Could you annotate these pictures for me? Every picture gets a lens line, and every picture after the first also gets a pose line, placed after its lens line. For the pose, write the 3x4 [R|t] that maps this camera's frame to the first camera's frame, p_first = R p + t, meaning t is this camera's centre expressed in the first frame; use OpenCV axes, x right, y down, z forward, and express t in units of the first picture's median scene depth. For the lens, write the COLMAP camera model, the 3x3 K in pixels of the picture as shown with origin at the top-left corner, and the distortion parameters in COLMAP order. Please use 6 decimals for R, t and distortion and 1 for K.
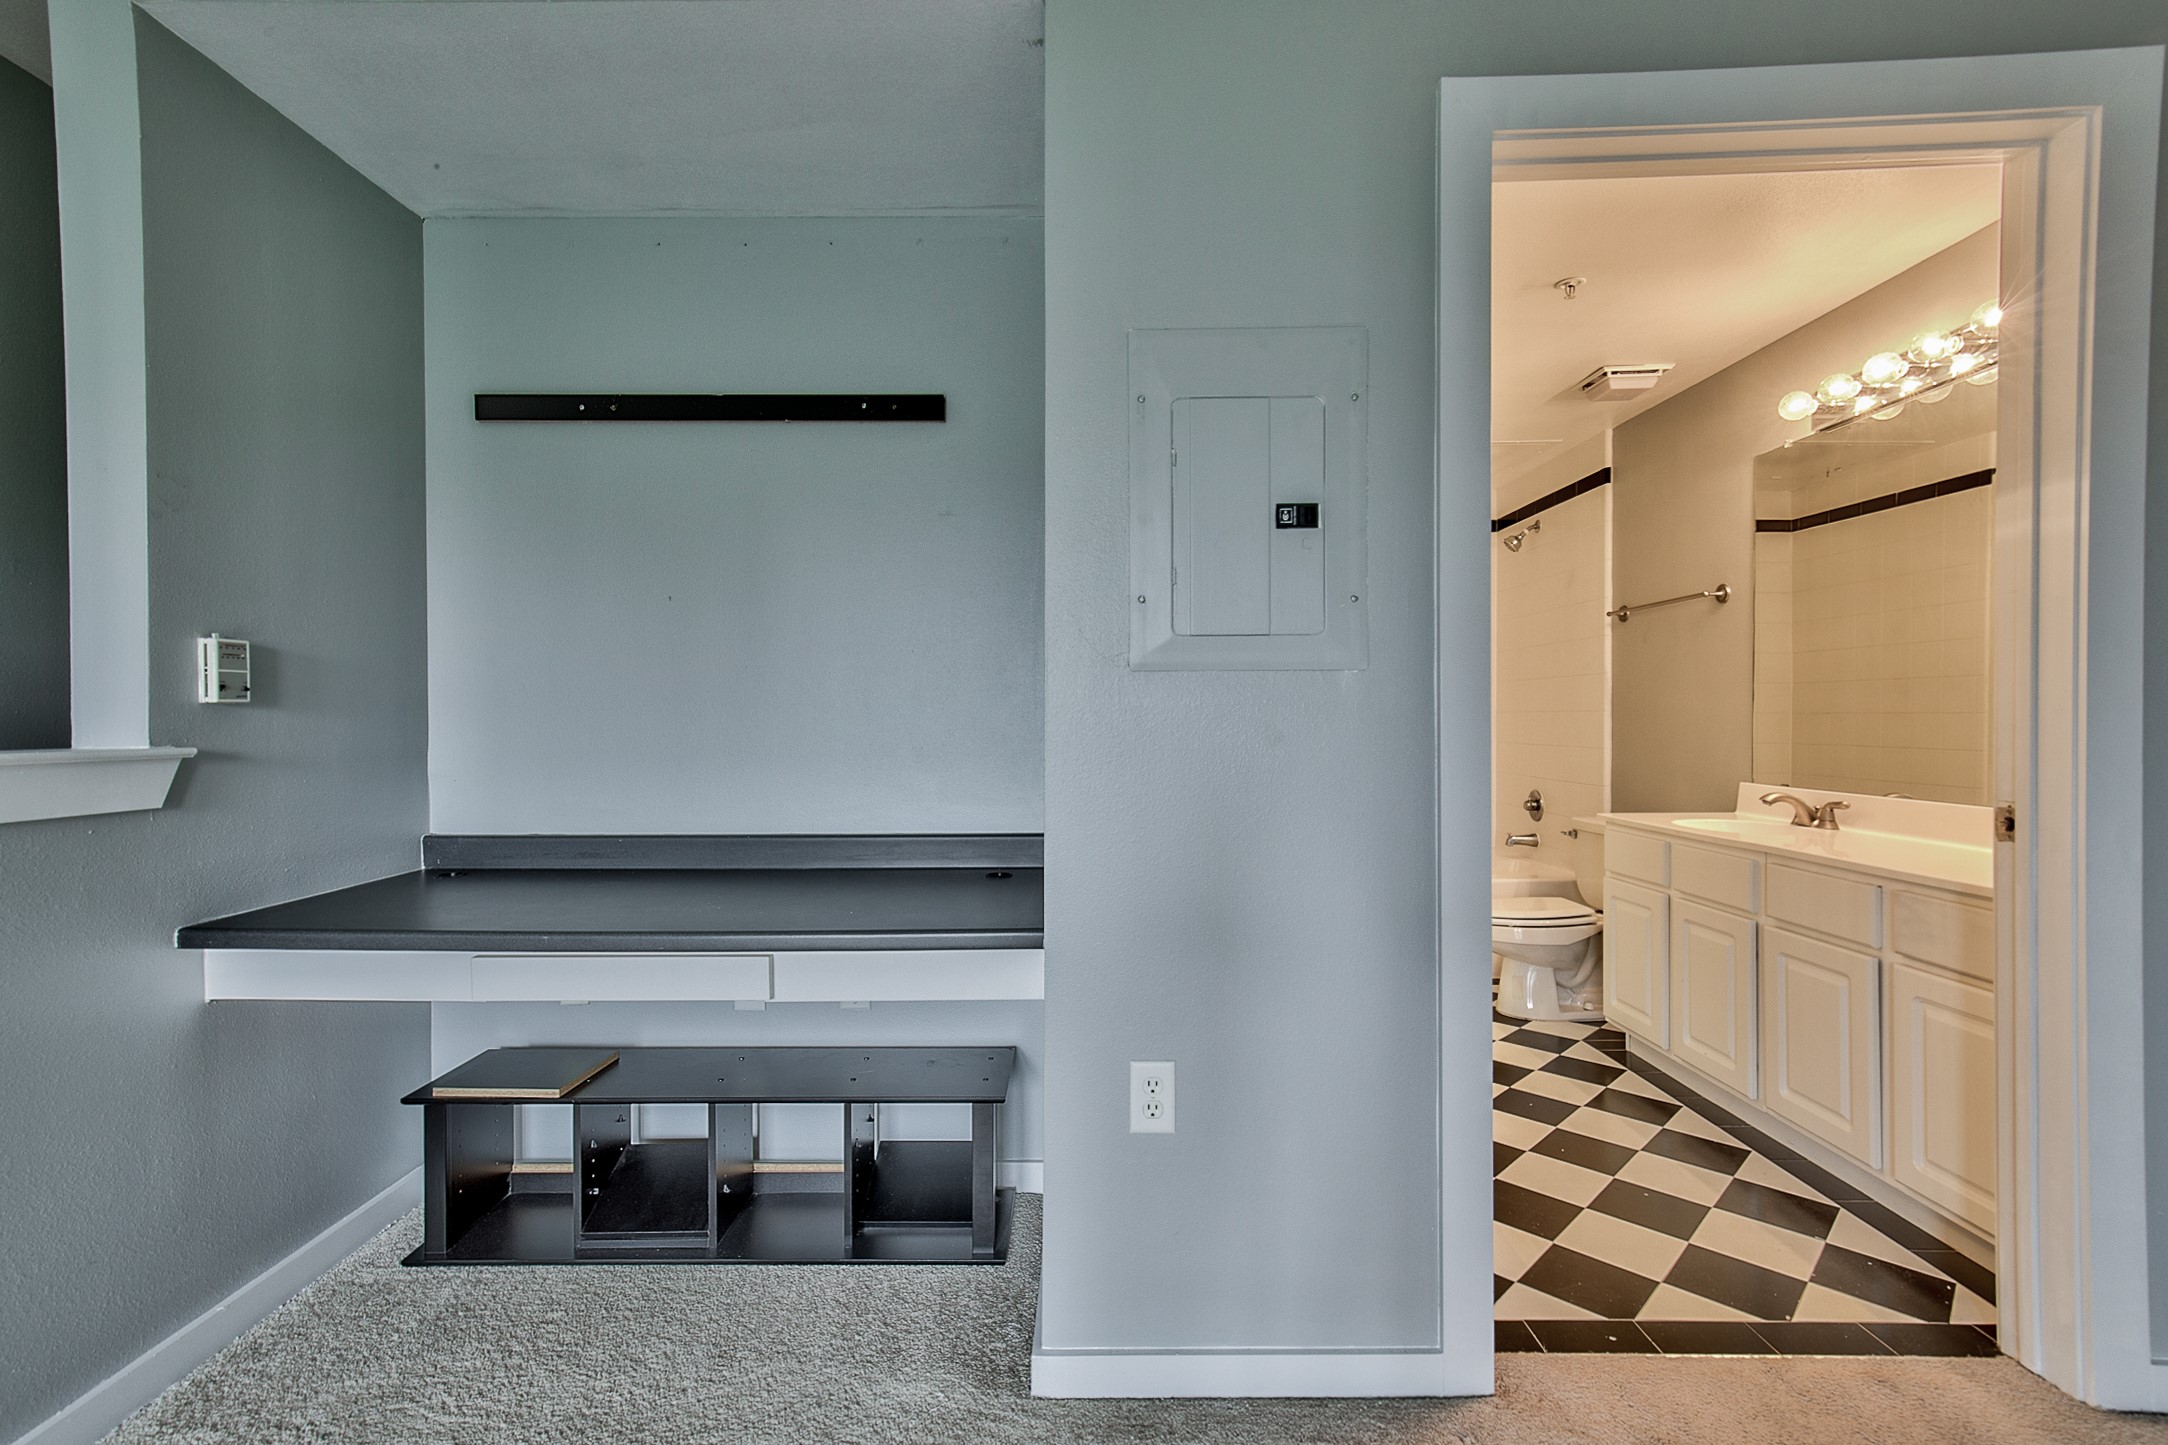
lens RADIAL K [[999.8, 0, 1058.6], [0, 999.8, 719.2], [0, 0, 1]] dist [-0.016667, 0.003687]
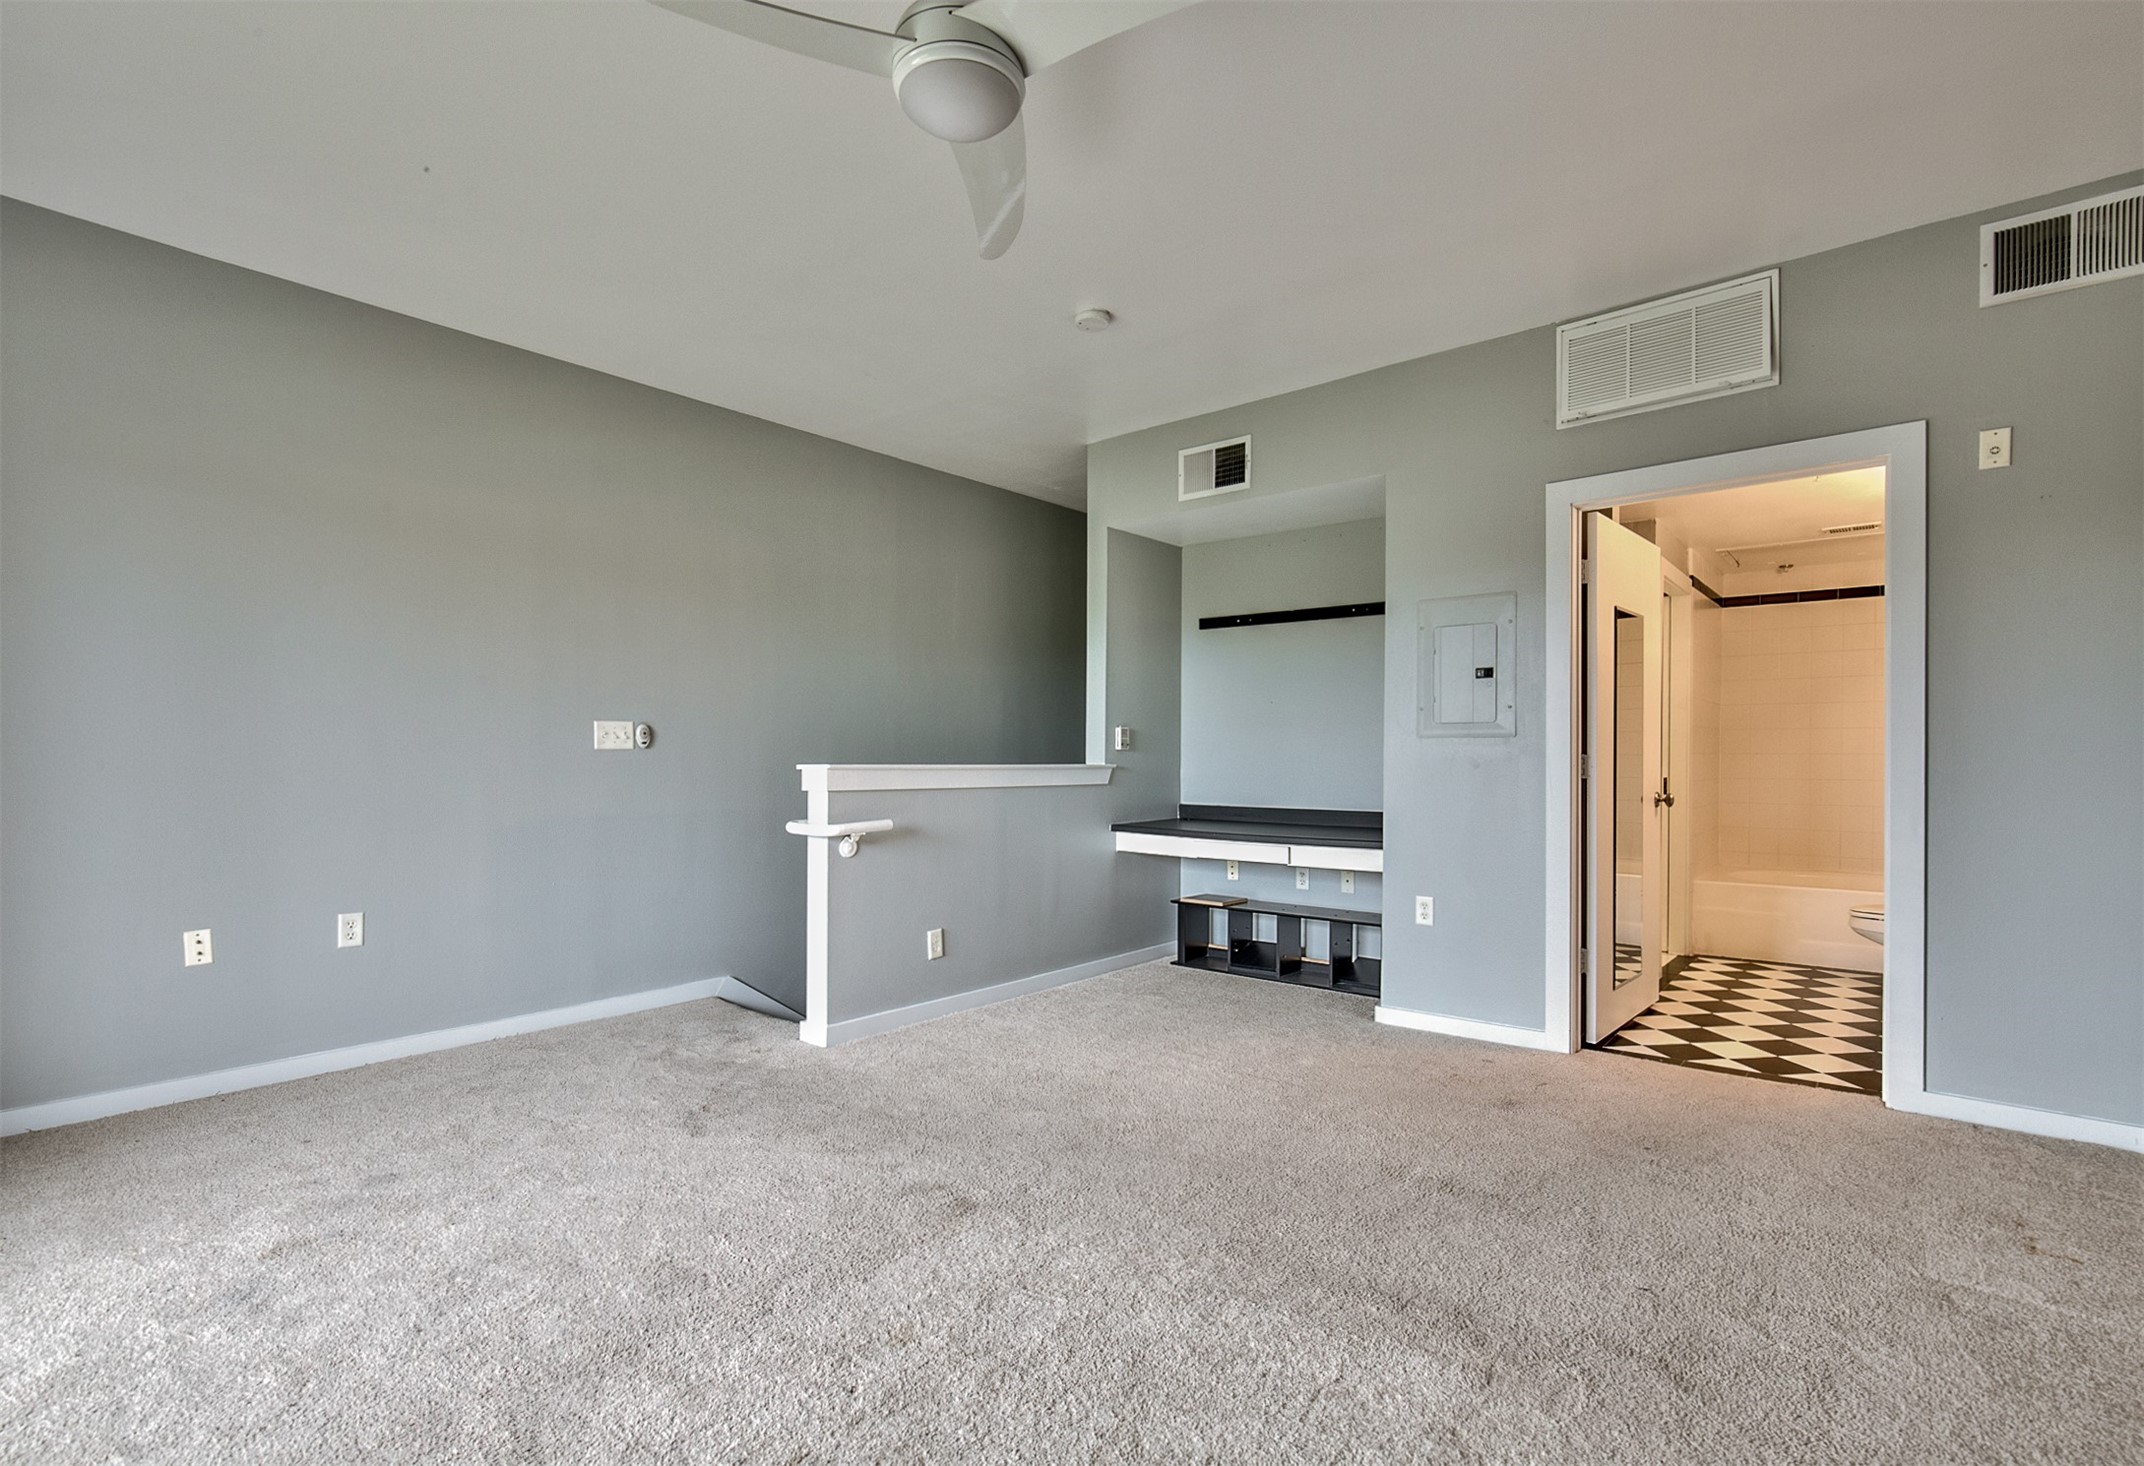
lens RADIAL K [[1002.7, 0, 1095.1], [0, 1002.7, 750.9], [0, 0, 1]] dist [-0.001734, 0.000374]
pose [[0.790926, 0.009446, -0.611839, 0.650383], [-0.011211, 0.999937, 0.000945, -0.009323], [0.611810, 0.006112, 0.790981, -0.995996]]
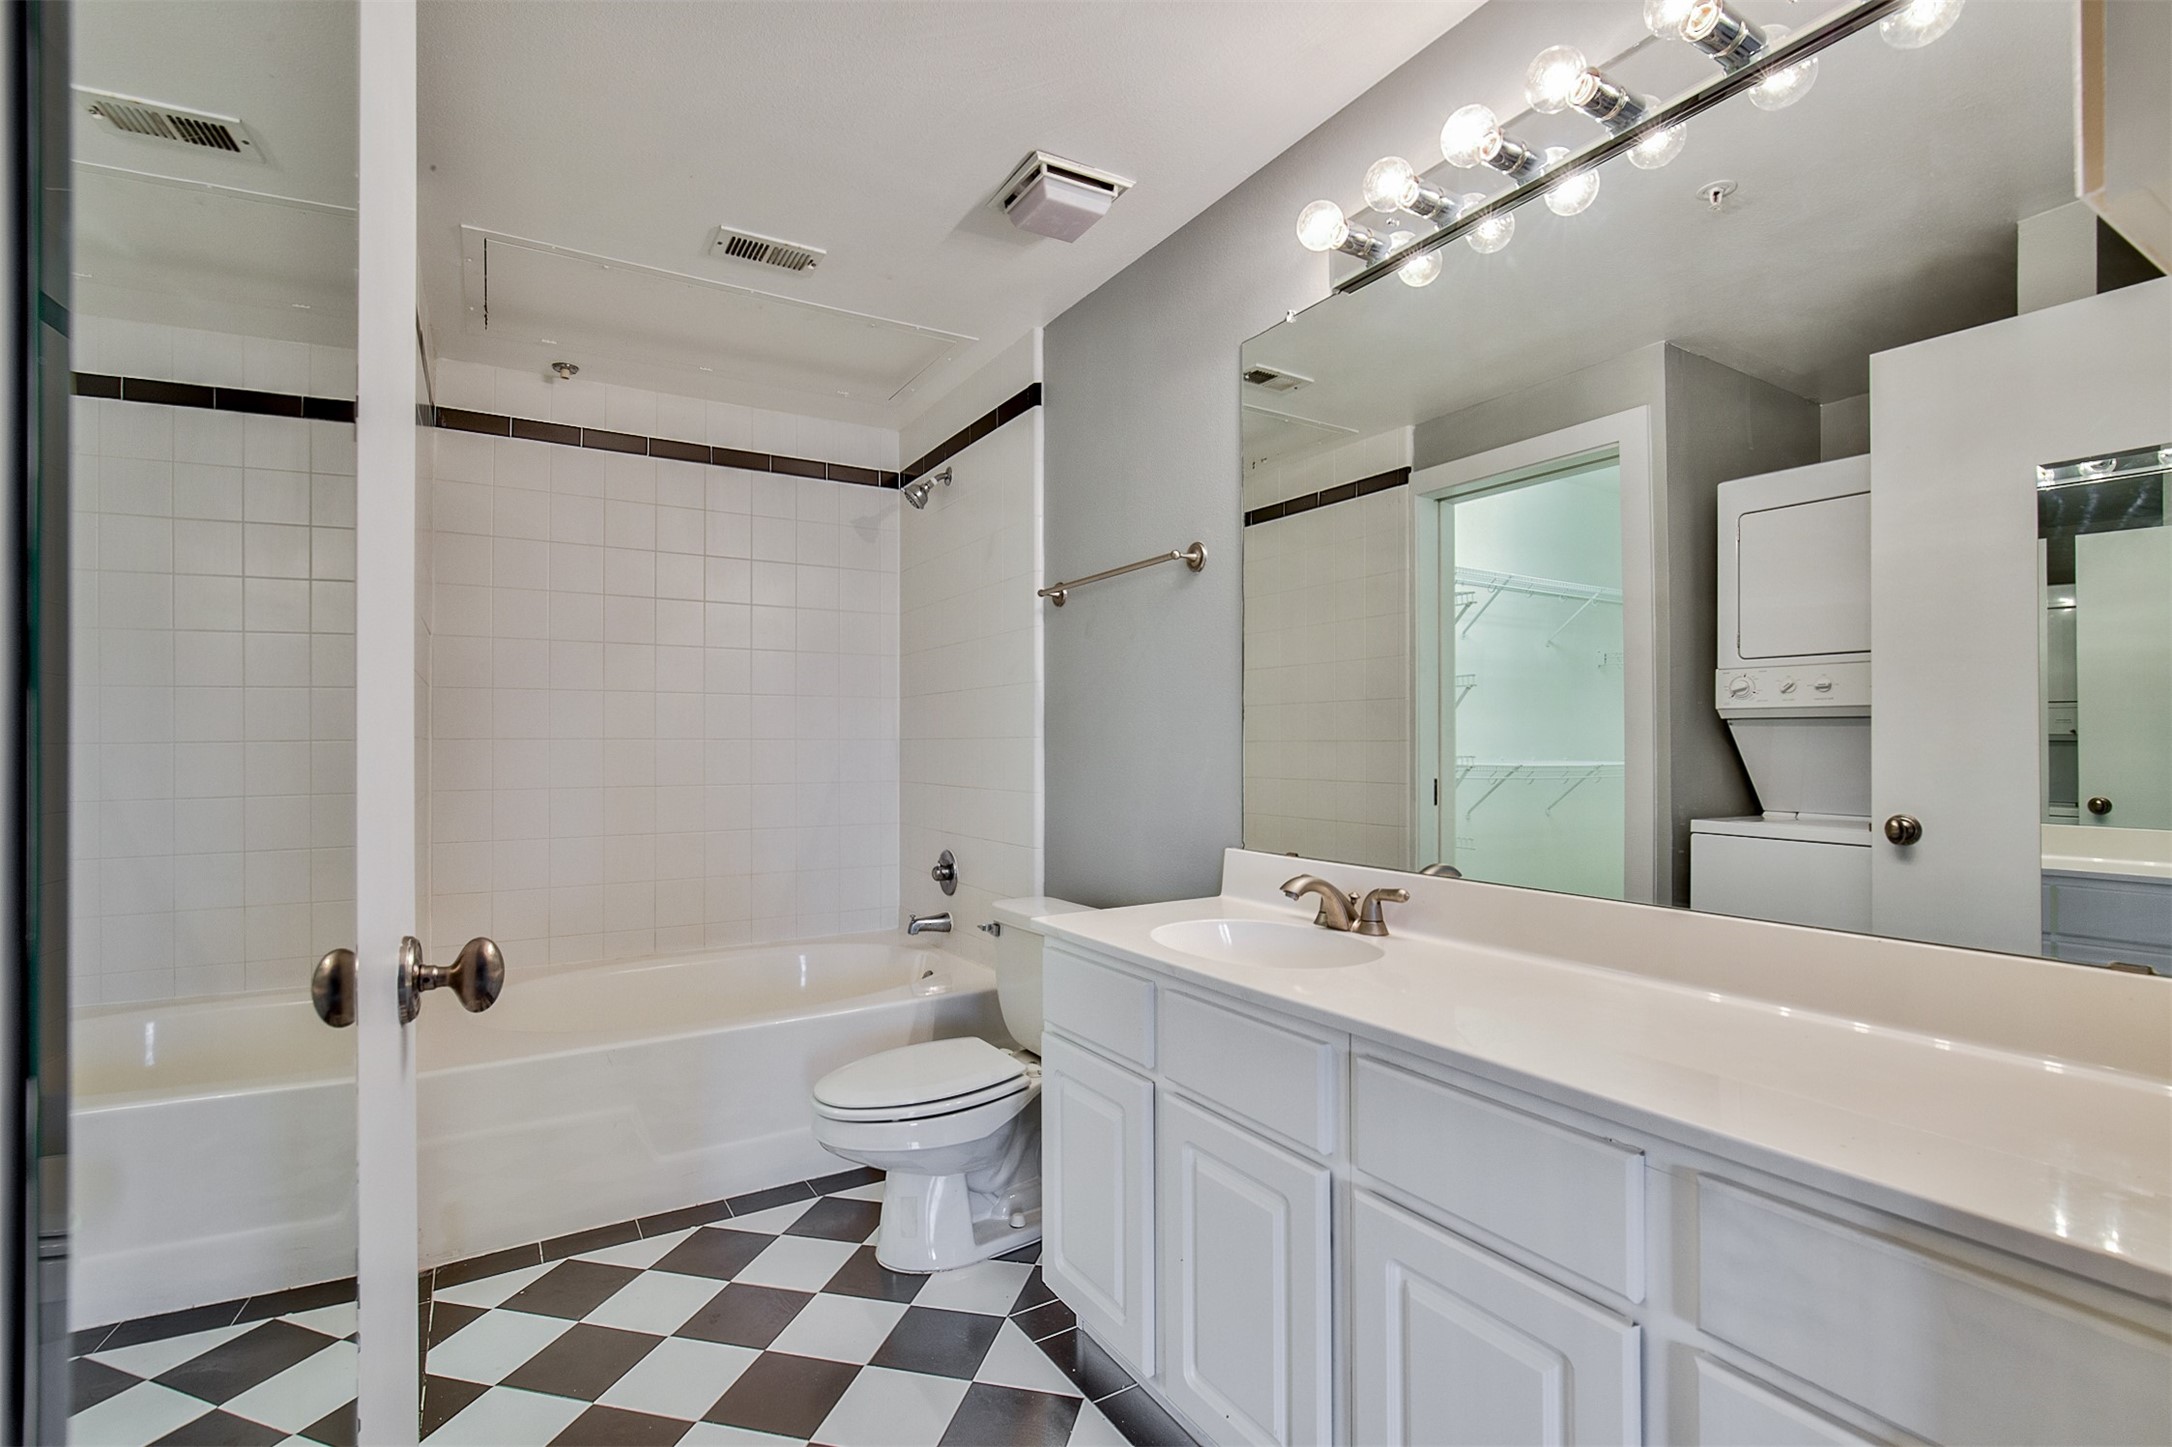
lens RADIAL K [[1001.6, 0, 1114.7], [0, 1001.6, 740.4], [0, 0, 1]] dist [-0.016667, 0.003687]
pose [[0.830896, -0.003441, 0.556417, 0.359125], [0.007534, 0.999959, -0.005067, -0.004618], [-0.556377, 0.008402, 0.830888, 0.675867]]
